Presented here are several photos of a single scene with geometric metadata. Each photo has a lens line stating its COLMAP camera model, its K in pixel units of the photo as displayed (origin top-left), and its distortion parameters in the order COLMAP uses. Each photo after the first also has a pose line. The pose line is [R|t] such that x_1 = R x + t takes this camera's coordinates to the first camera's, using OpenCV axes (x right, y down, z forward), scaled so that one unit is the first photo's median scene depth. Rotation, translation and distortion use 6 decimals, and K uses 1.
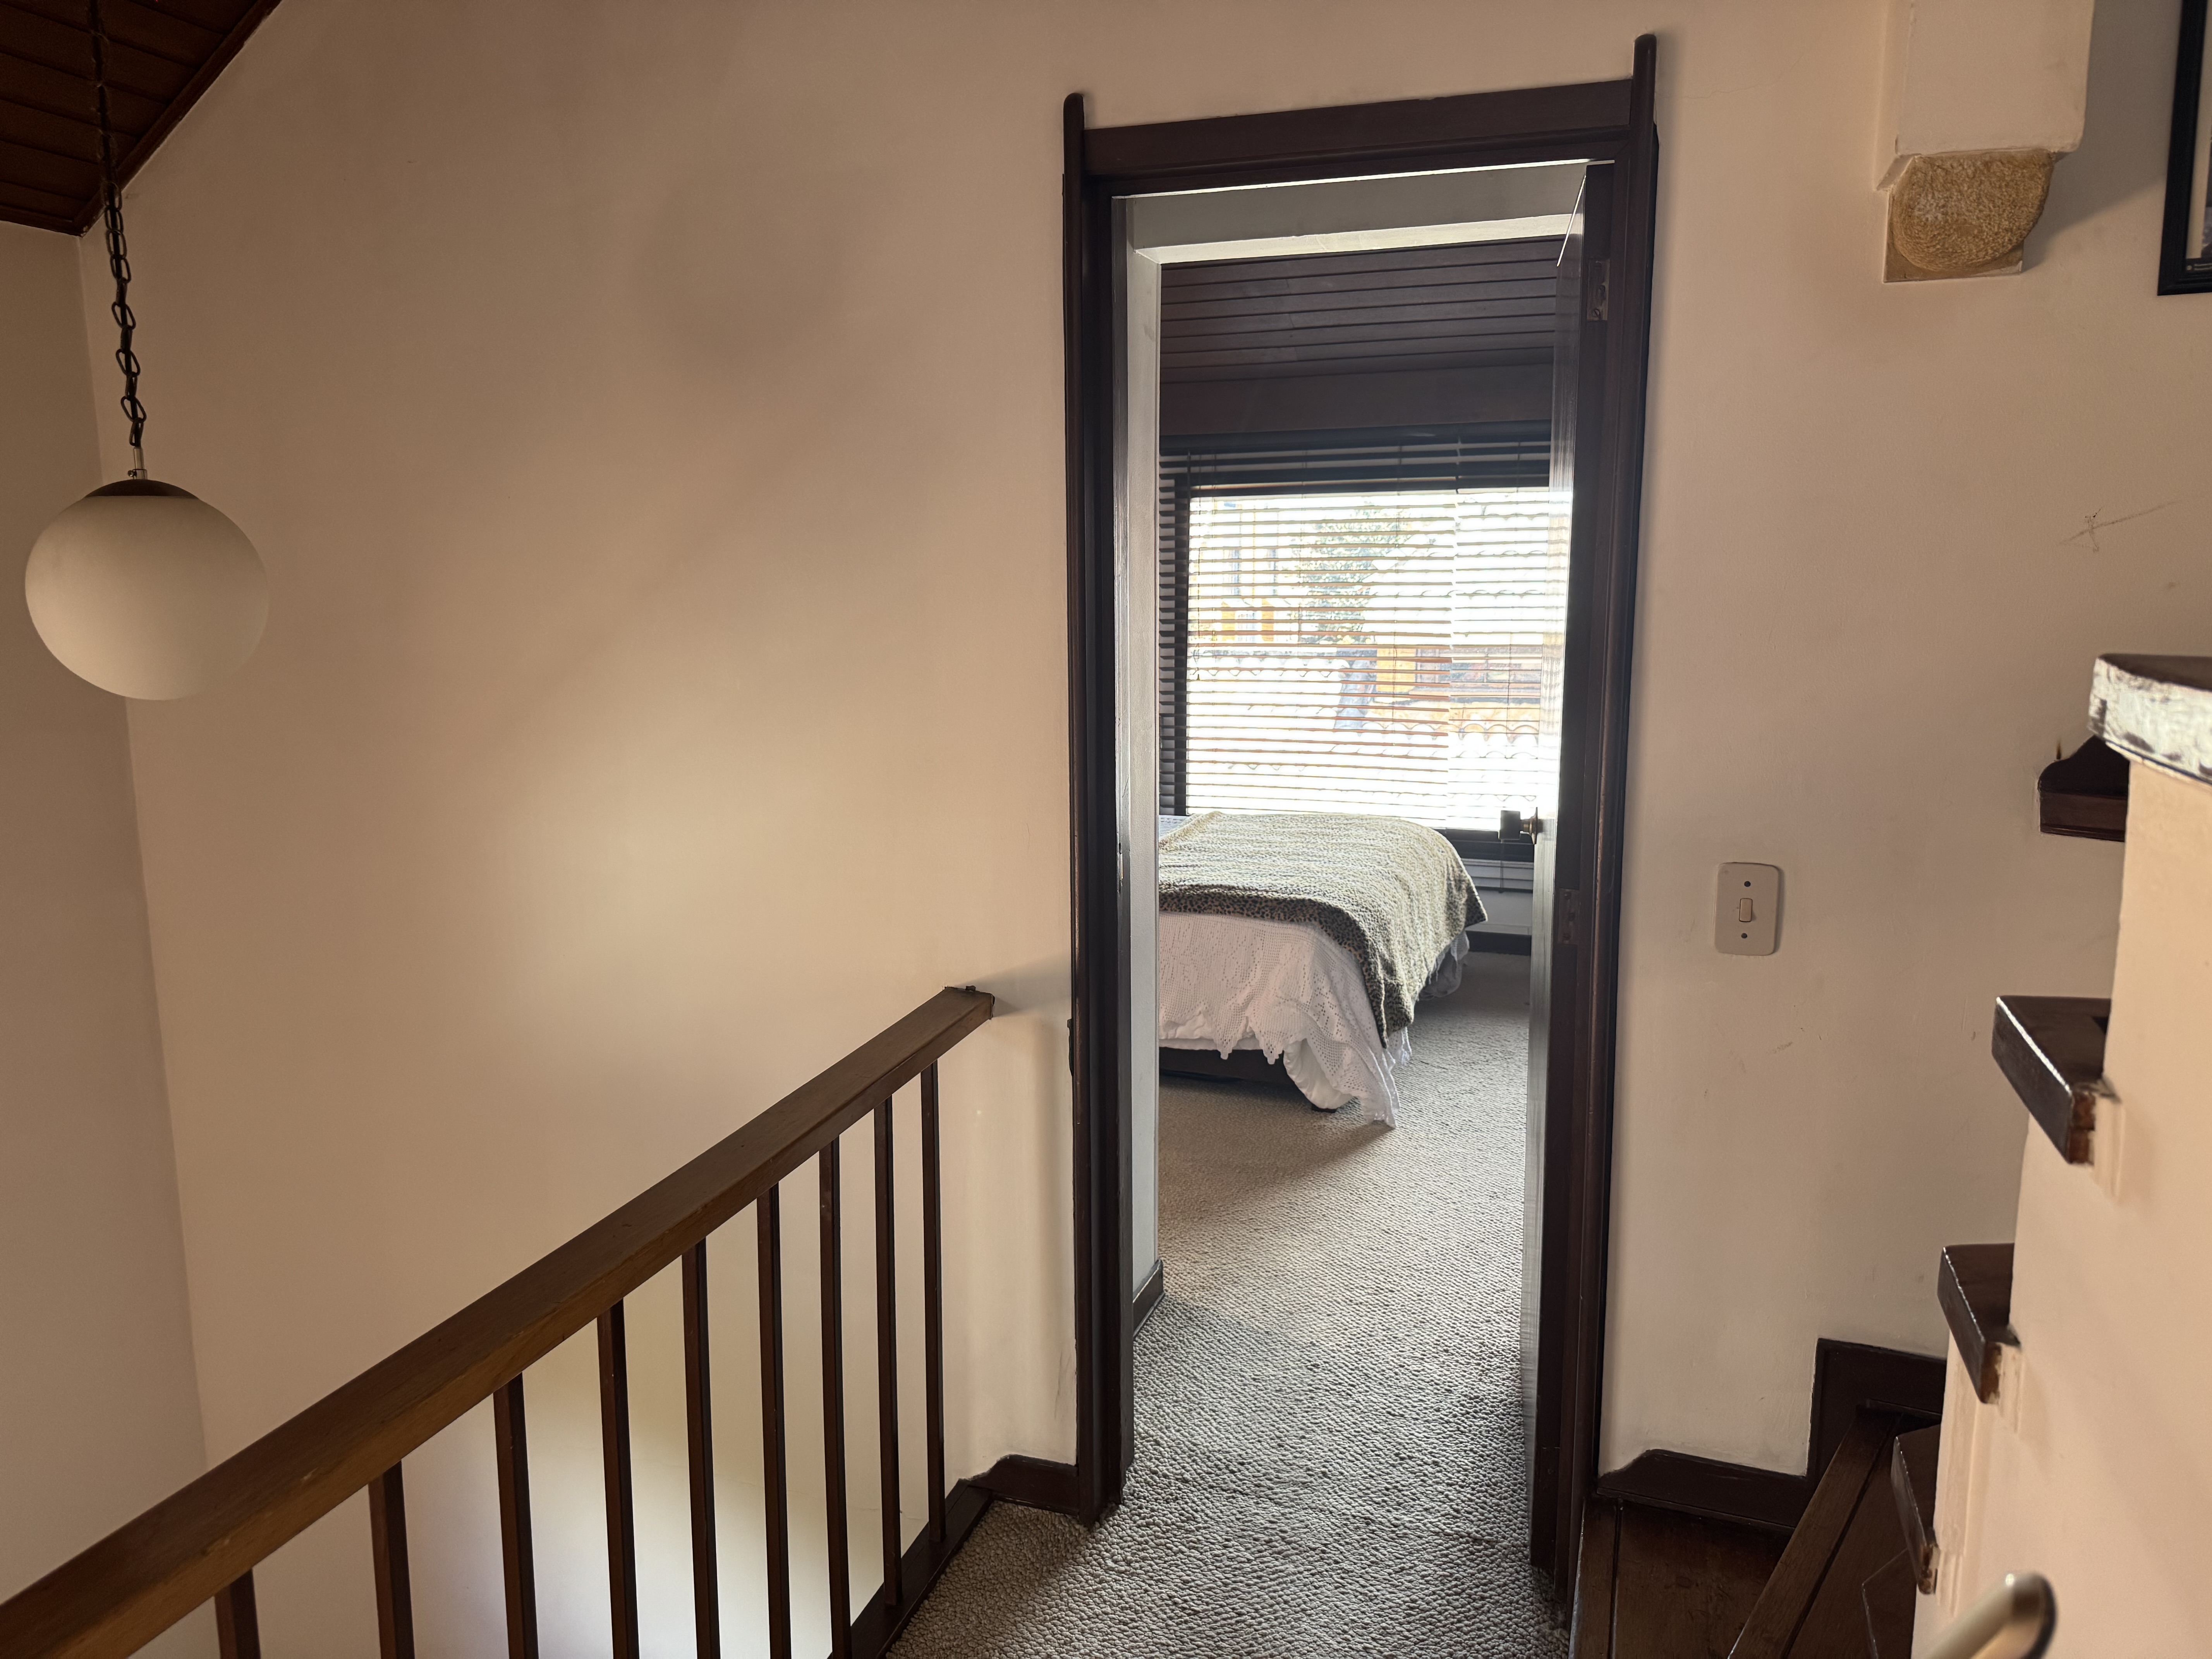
lens RADIAL K [[1567.1, 0, 1113.8], [0, 1567.1, 824.6], [0, 0, 1]] dist [0.080788, -0.100313]
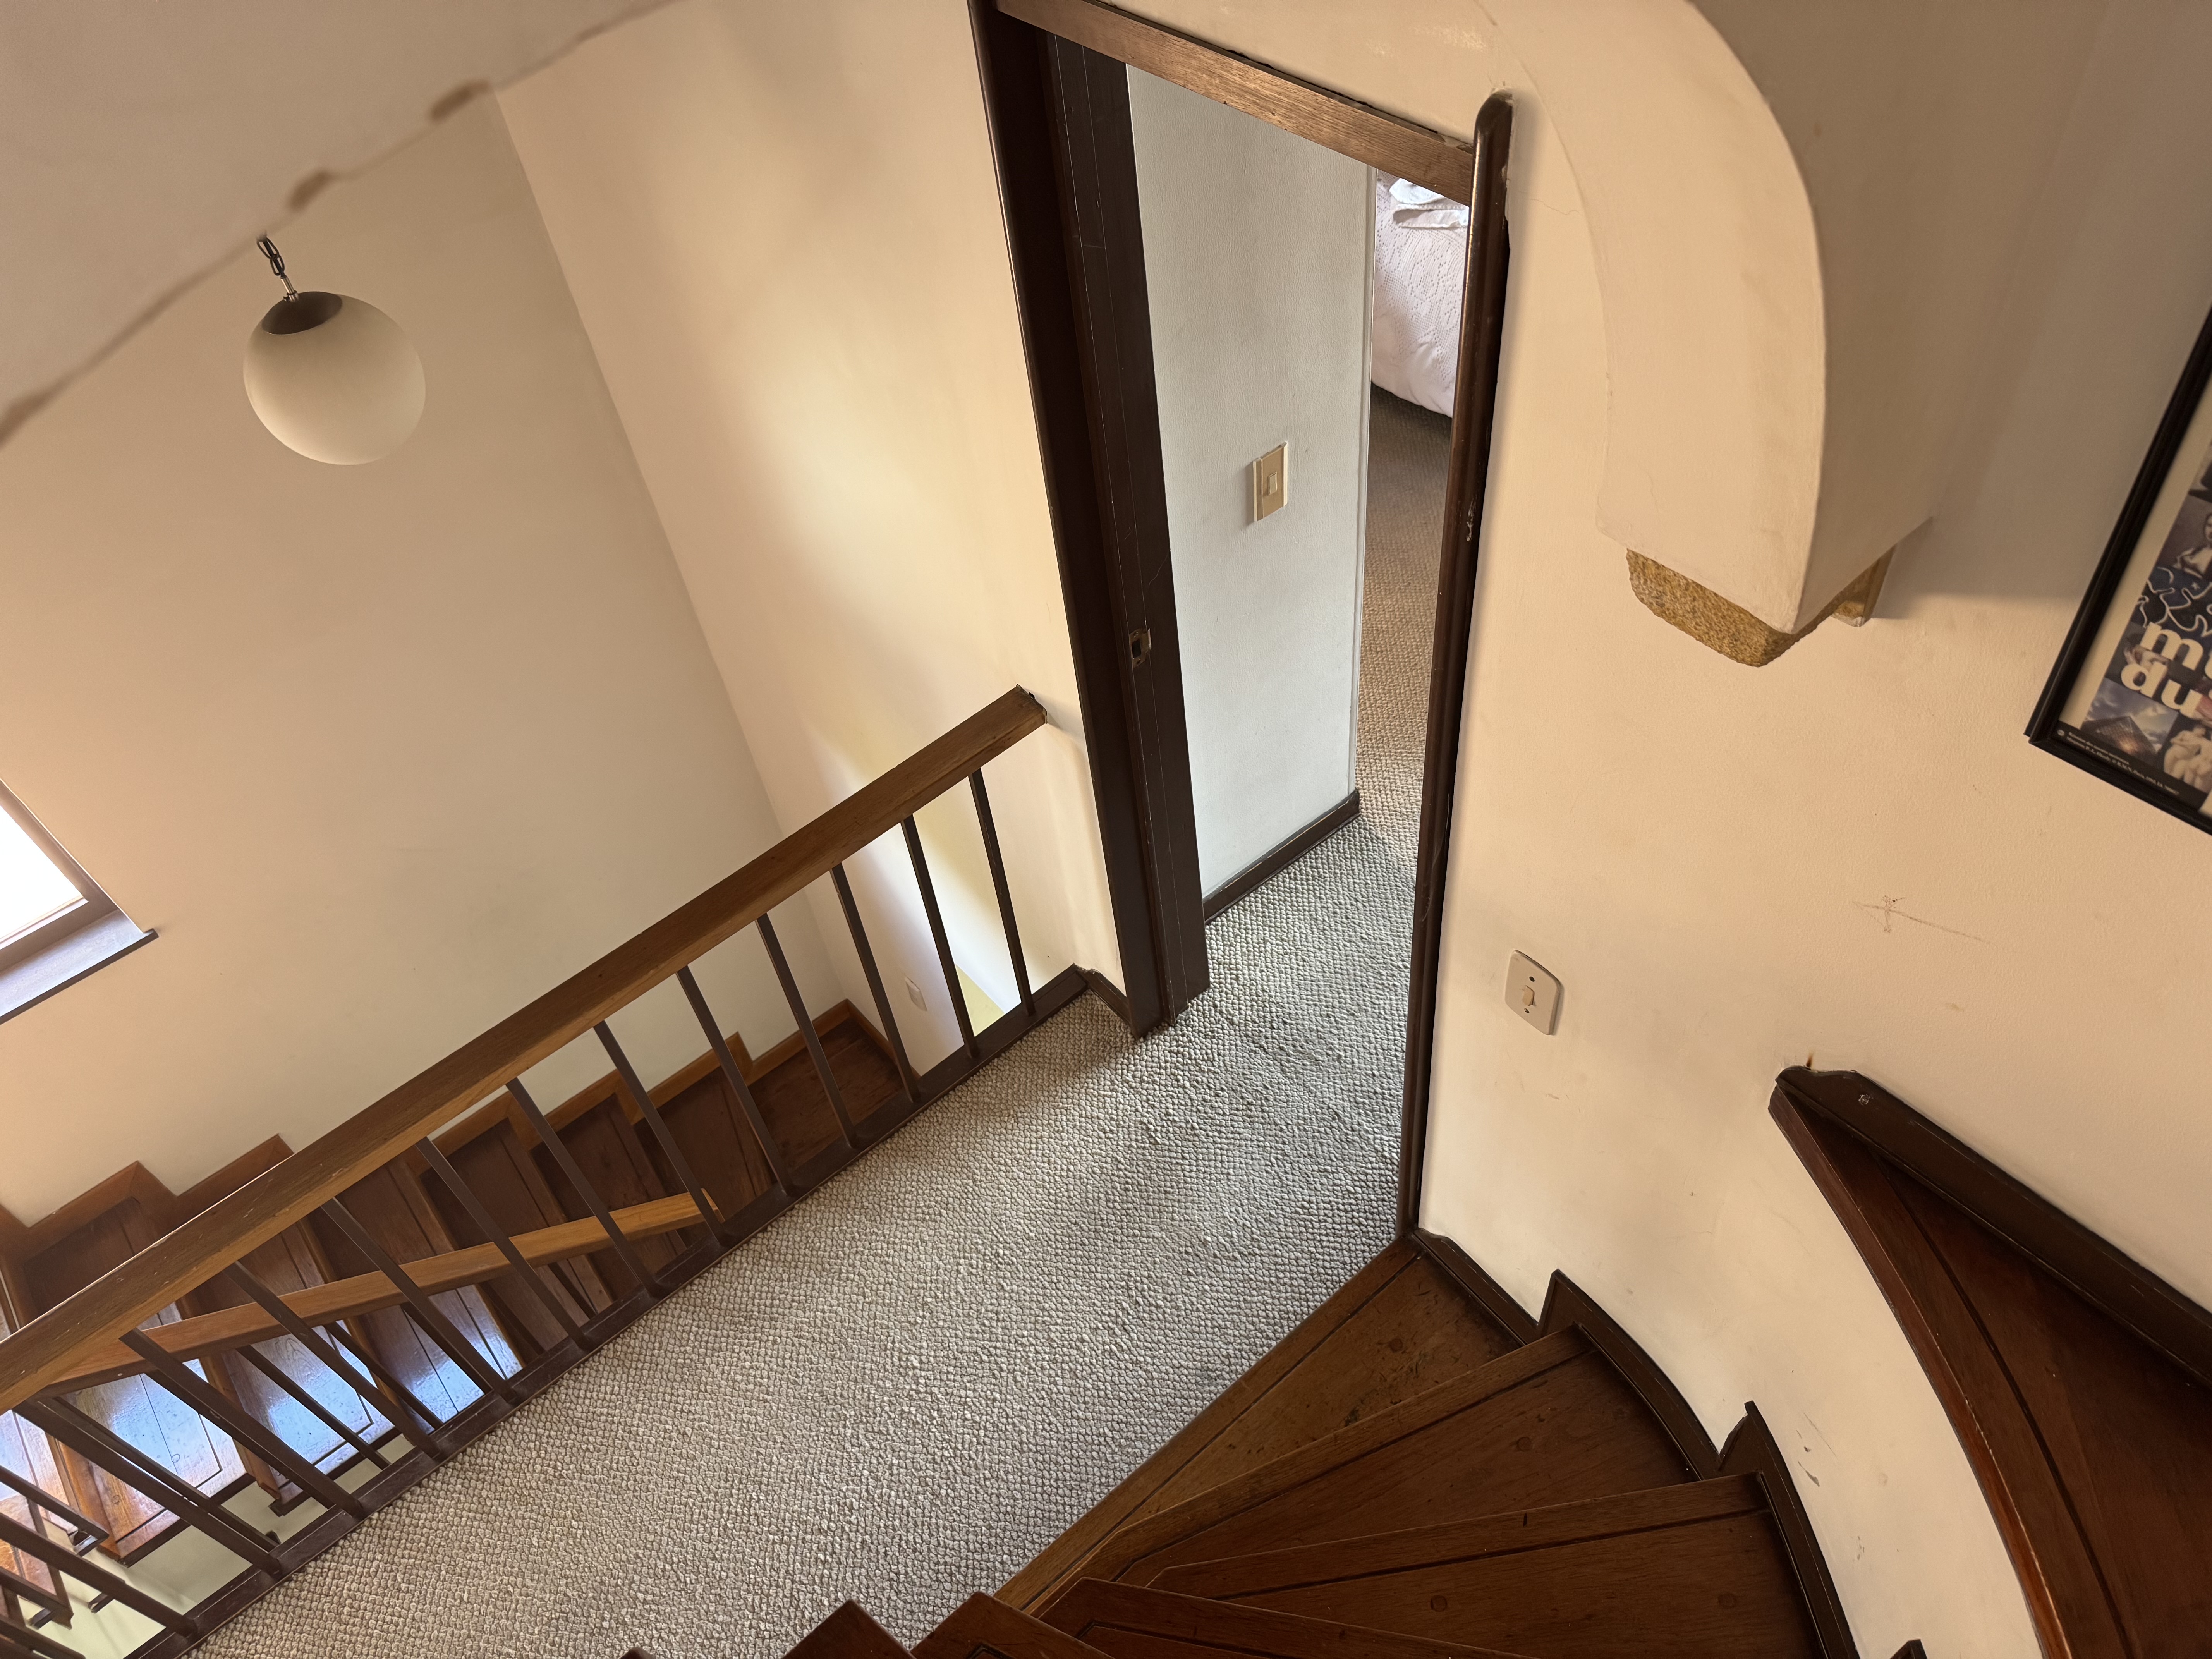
lens RADIAL K [[1567.1, 0, 1105.4], [0, 1567.1, 827.6], [0, 0, 1]] dist [0.080788, -0.100313]
pose [[0.851668, 0.327912, -0.408822, 0.459257], [0.015956, 0.763488, 0.645625, -0.562597], [0.523838, -0.556381, 0.645006, 0.246508]]
